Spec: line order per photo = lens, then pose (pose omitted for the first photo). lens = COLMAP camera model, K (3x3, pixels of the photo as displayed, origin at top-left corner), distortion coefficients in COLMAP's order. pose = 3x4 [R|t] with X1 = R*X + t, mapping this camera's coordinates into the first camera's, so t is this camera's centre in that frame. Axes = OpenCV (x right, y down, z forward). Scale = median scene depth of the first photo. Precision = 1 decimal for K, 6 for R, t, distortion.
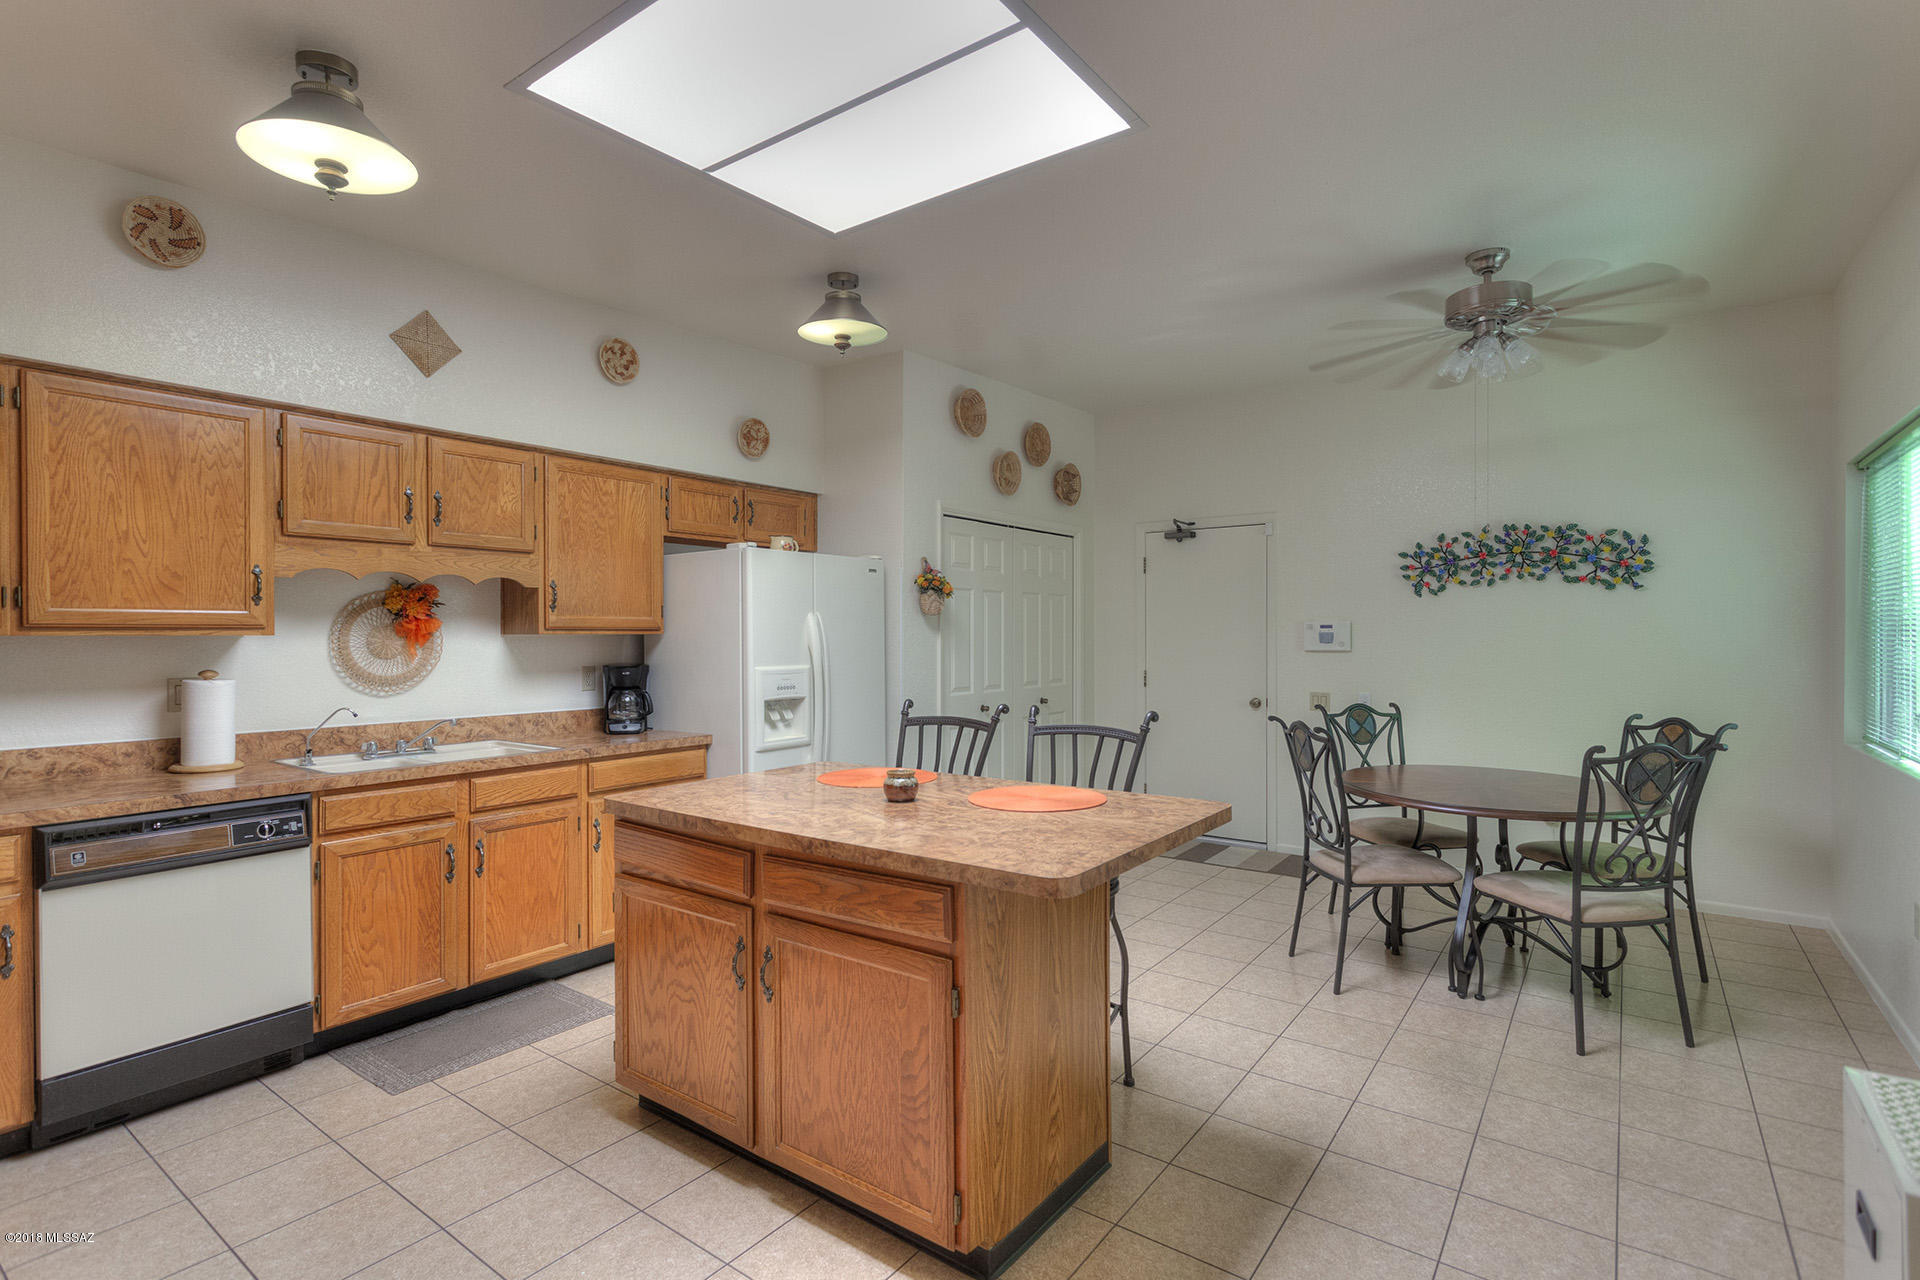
lens RADIAL K [[908.6, 0, 954.7], [0, 908.6, 629.9], [0, 0, 1]] dist [0.000295, 0.003183]
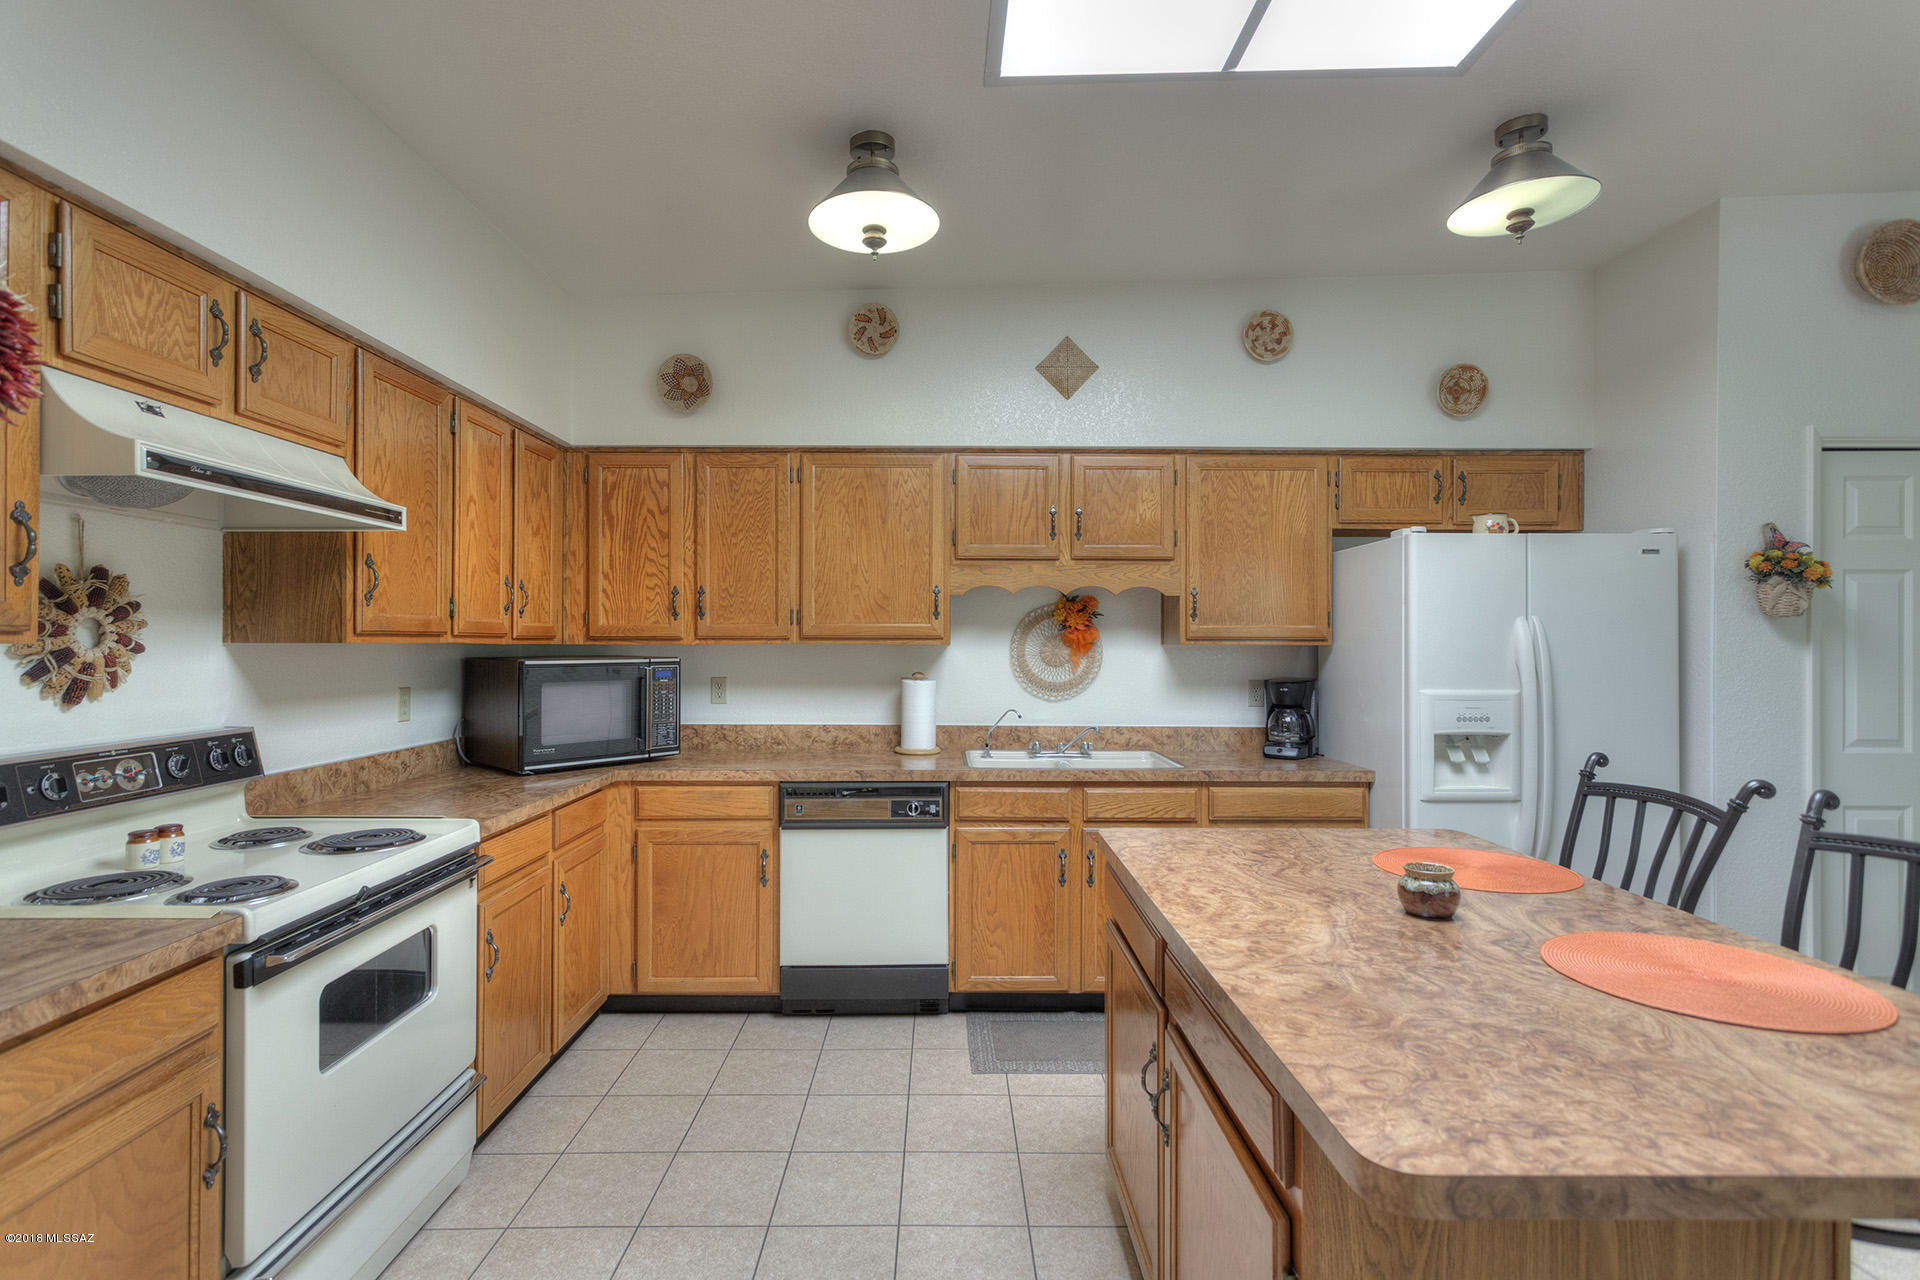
lens RADIAL K [[908.6, 0, 963.2], [0, 908.6, 636.6], [0, 0, 1]] dist [0.000295, 0.003183]
pose [[0.601417, -0.001063, -0.798934, 0.226029], [-0.001098, 0.999997, -0.002158, -0.001944], [0.798934, 0.002175, 0.601414, 0.332398]]
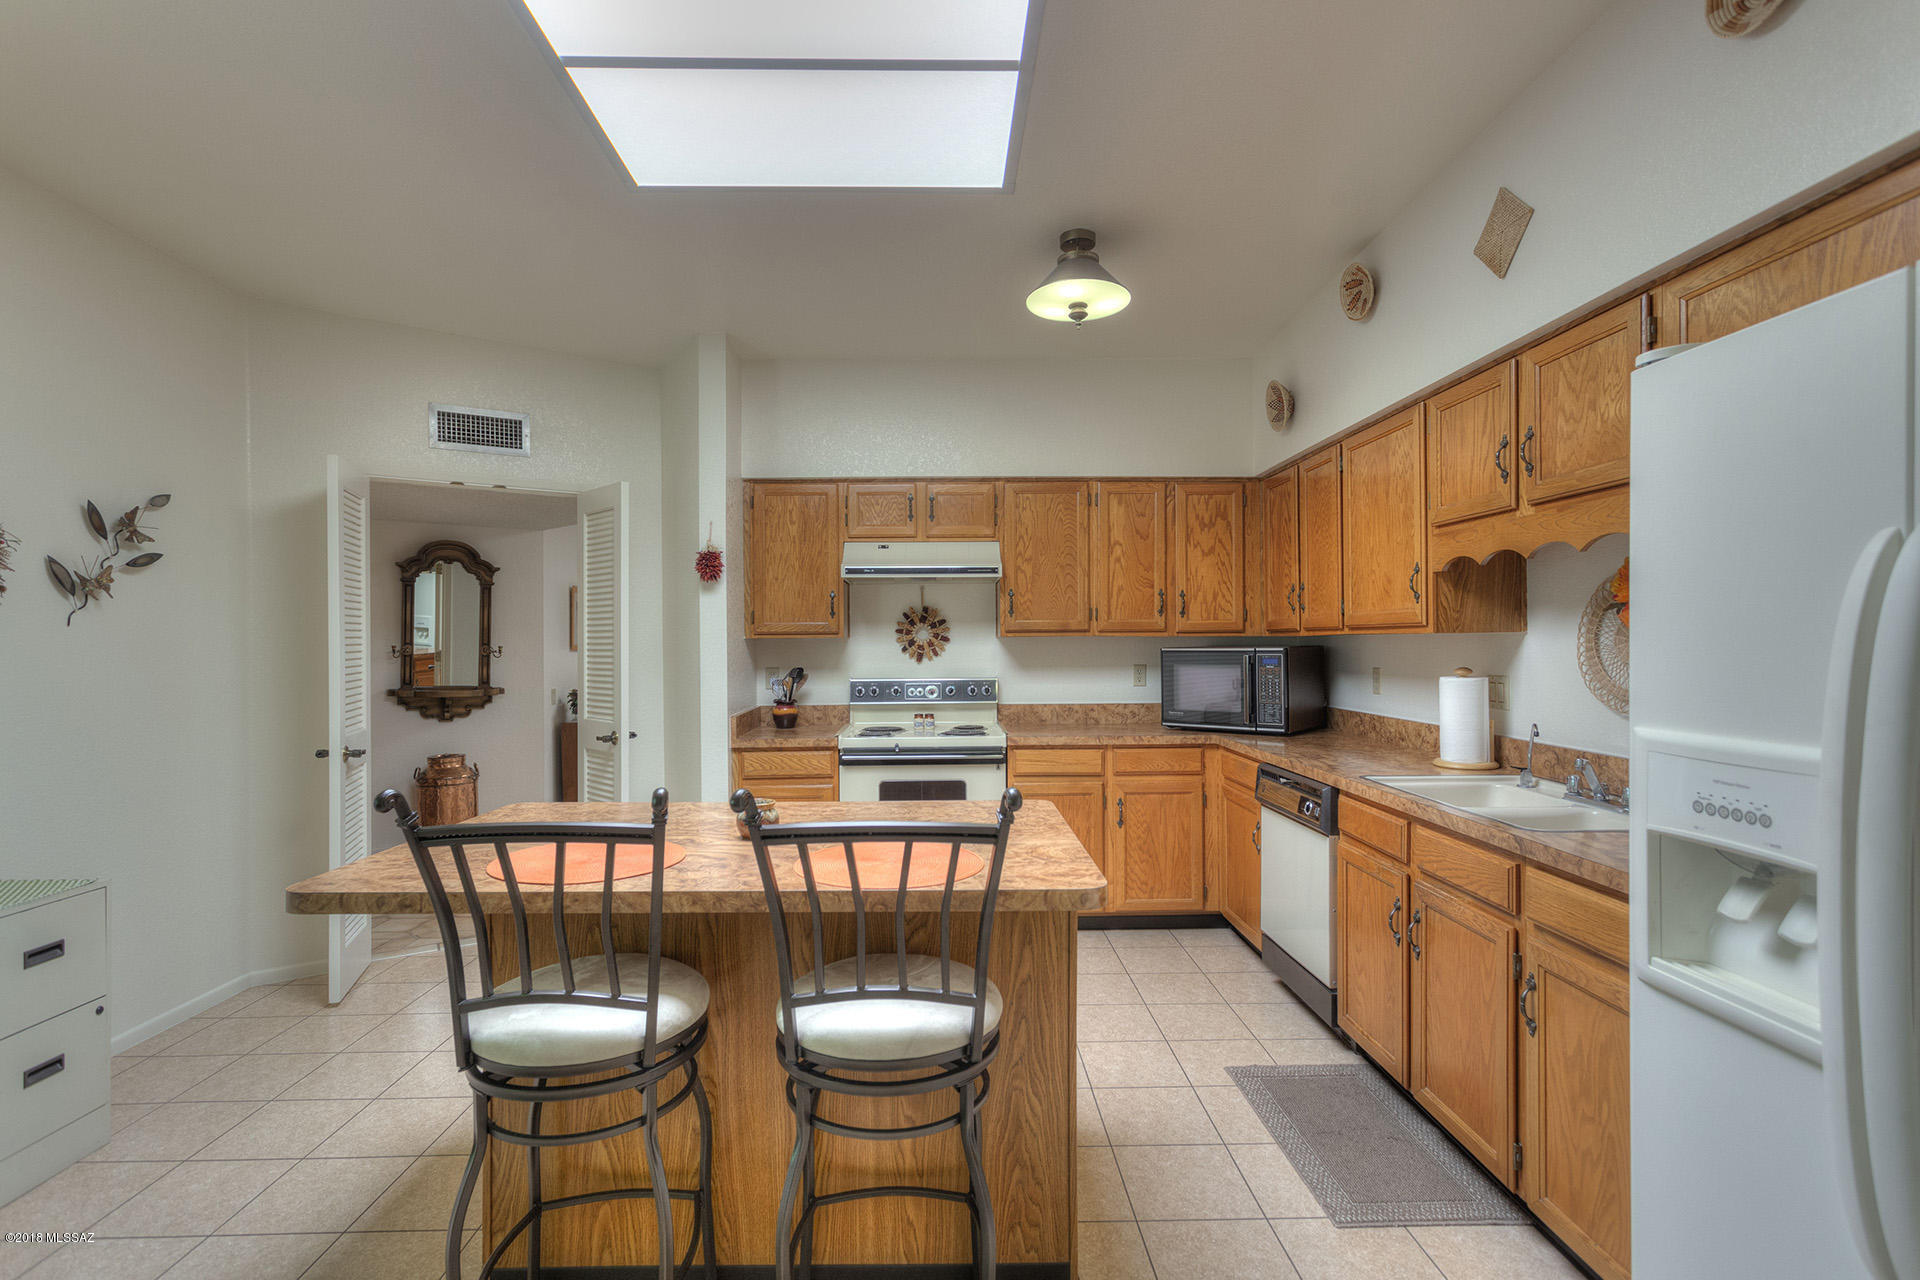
lens RADIAL K [[908.6, 0, 938.1], [0, 908.6, 635.3], [0, 0, 1]] dist [0.000295, 0.003183]
pose [[-0.807129, 0.003616, -0.590364, 0.266100], [0.010107, 0.999919, -0.007693, 0.011678], [0.590288, -0.012176, -0.807101, 1.604080]]
